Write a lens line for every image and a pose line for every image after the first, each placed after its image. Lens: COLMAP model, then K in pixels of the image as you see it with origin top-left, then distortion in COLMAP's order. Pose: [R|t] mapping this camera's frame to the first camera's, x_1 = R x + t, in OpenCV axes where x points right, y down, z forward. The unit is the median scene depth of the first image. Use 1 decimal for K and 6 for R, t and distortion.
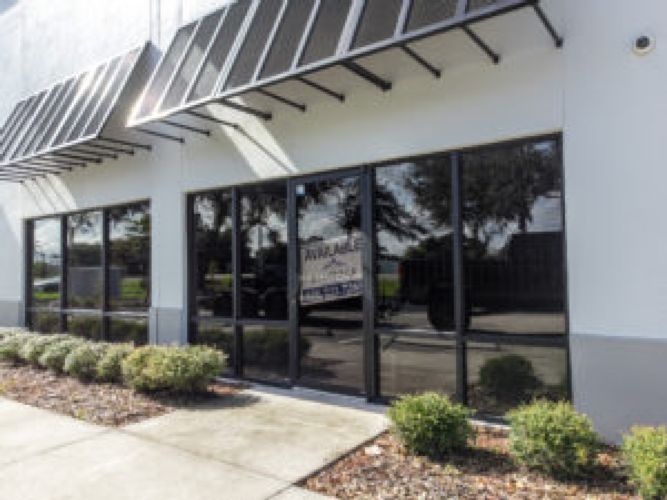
lens RADIAL K [[506.2, 0, 333.5], [0, 506.2, 250.0], [0, 0, 1]] dist [0.010082, 0.002460]
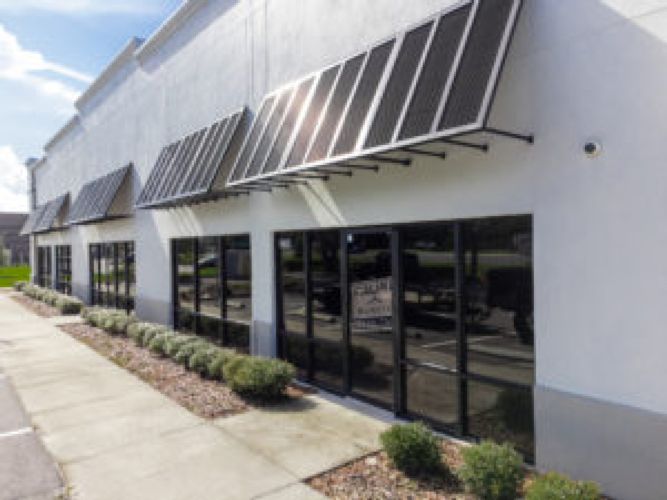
lens RADIAL K [[506.2, 0, 333.5], [0, 506.2, 250.0], [0, 0, 1]] dist [0.010082, 0.002460]
pose [[0.961057, 0.001150, -0.276348, 0.254807], [0.014260, 0.998453, 0.053749, -0.171469], [0.275982, -0.055597, 0.959554, -0.207831]]
